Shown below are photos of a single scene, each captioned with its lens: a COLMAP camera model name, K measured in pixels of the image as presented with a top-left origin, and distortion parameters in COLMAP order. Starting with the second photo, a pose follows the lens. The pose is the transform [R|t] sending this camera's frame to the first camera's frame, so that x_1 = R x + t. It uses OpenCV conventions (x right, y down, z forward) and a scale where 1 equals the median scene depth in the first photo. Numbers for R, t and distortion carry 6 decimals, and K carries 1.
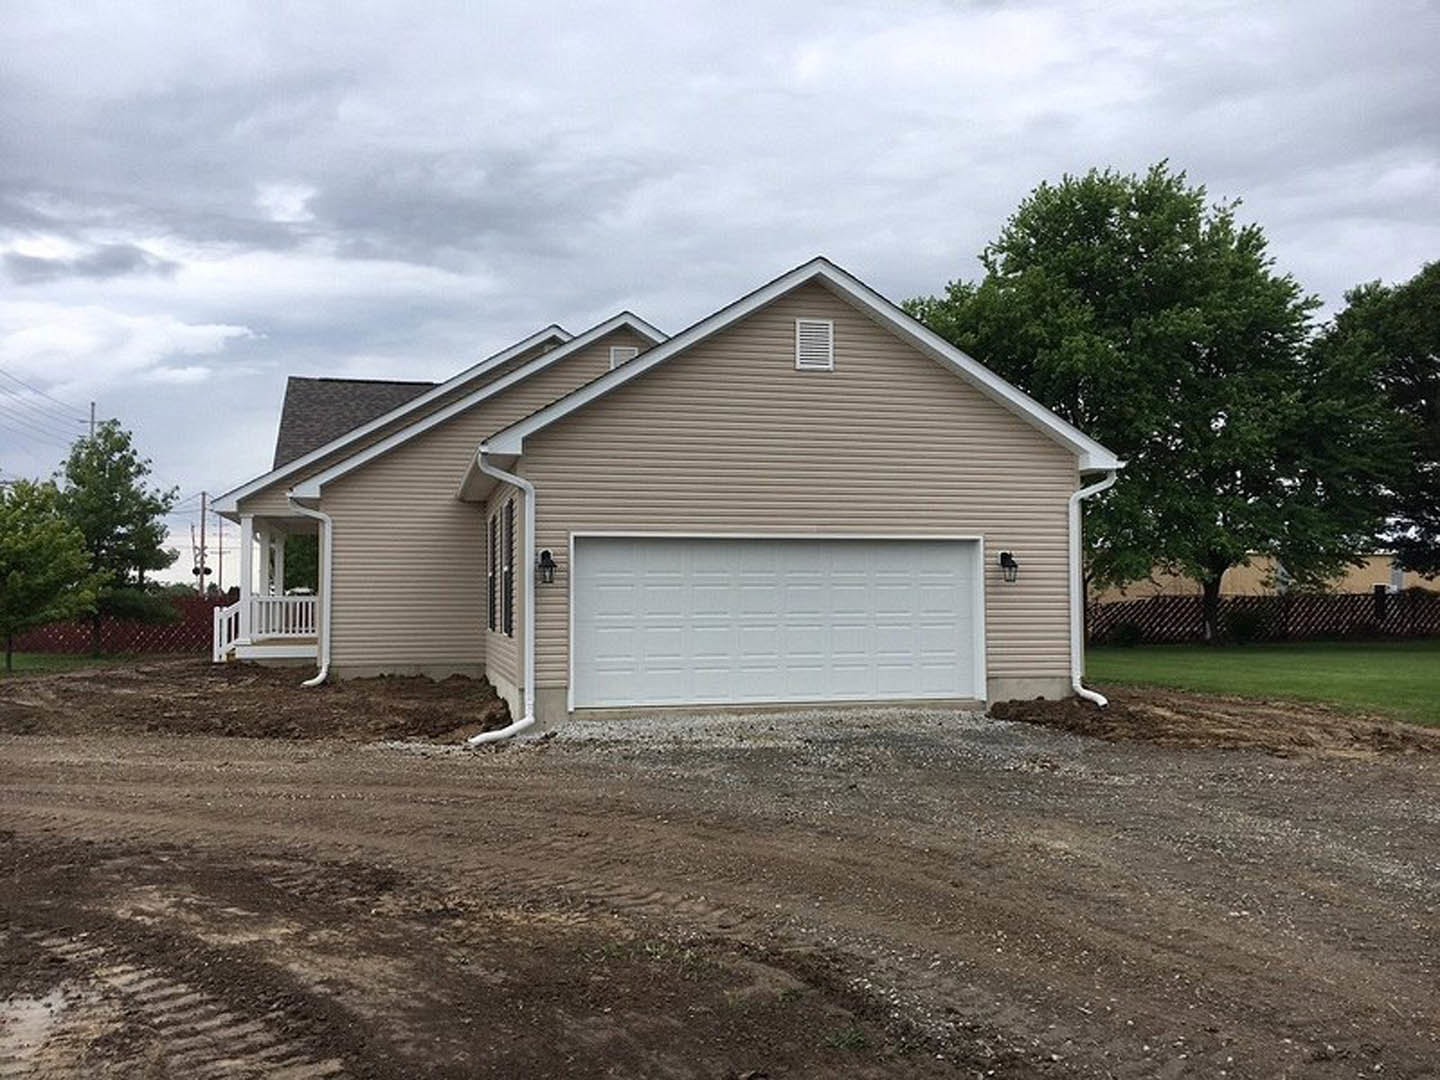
lens RADIAL K [[1175.0, 0, 720.0], [0, 1175.0, 540.0], [0, 0, 1]] dist [0.069886, -0.002659]
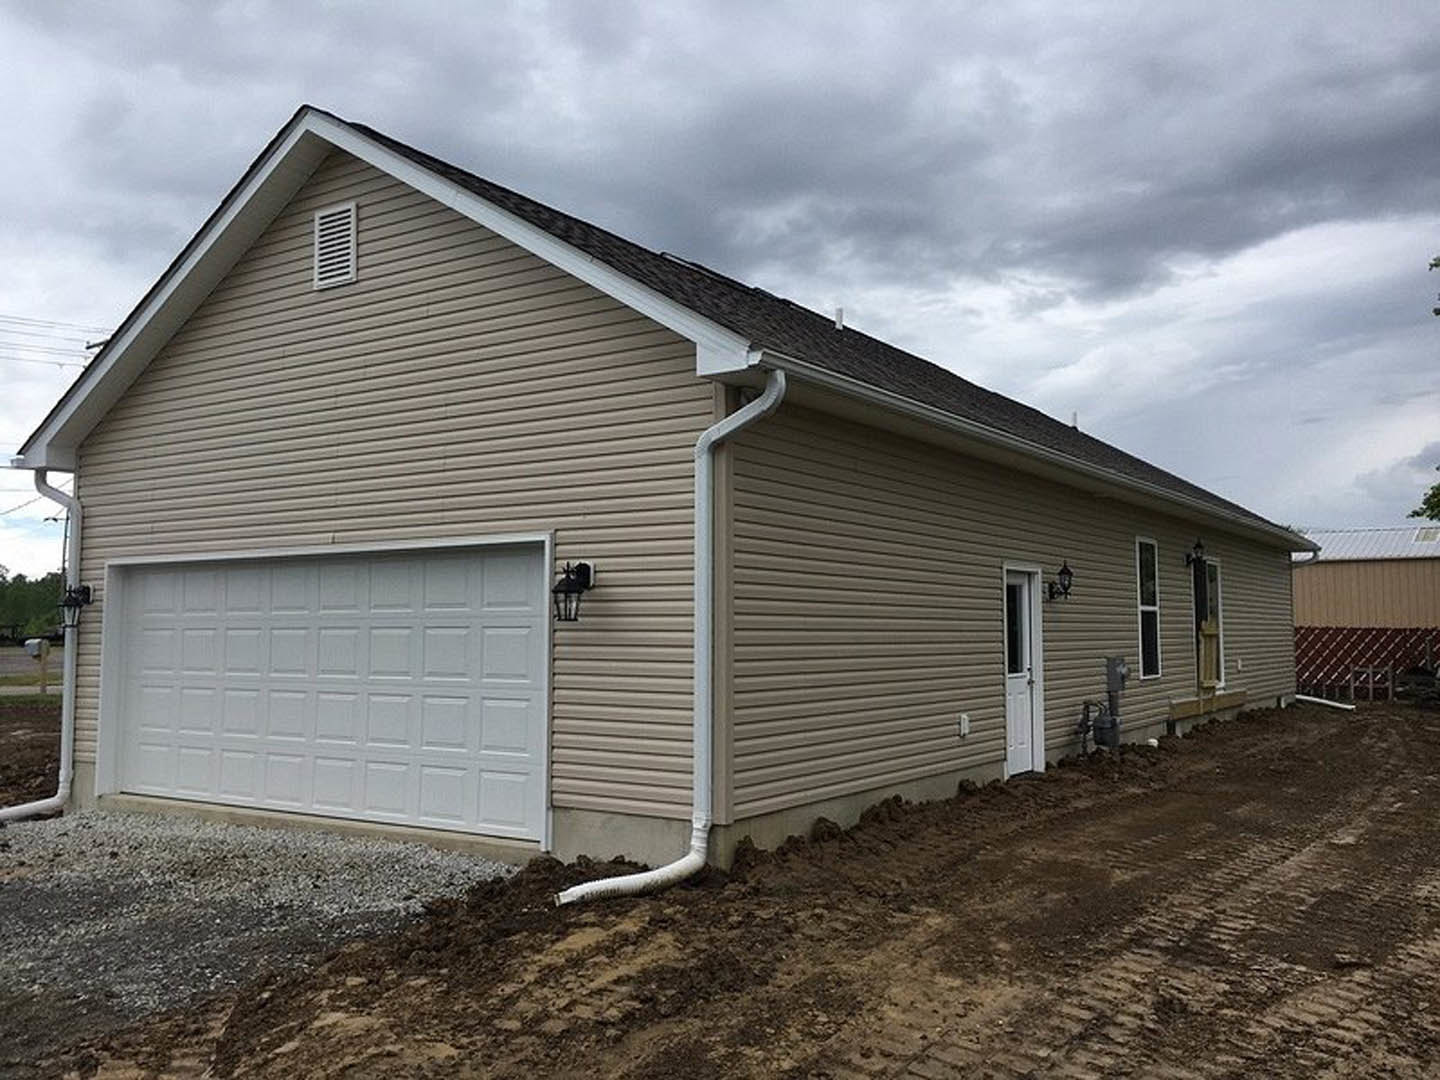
lens RADIAL K [[1175.0, 0, 720.0], [0, 1175.0, 540.0], [0, 0, 1]] dist [0.069886, -0.002659]
pose [[0.680289, -0.049123, -0.731296, 0.660587], [0.034576, 0.998792, -0.034926, 0.020070], [0.732128, -0.001525, 0.681166, 0.697401]]
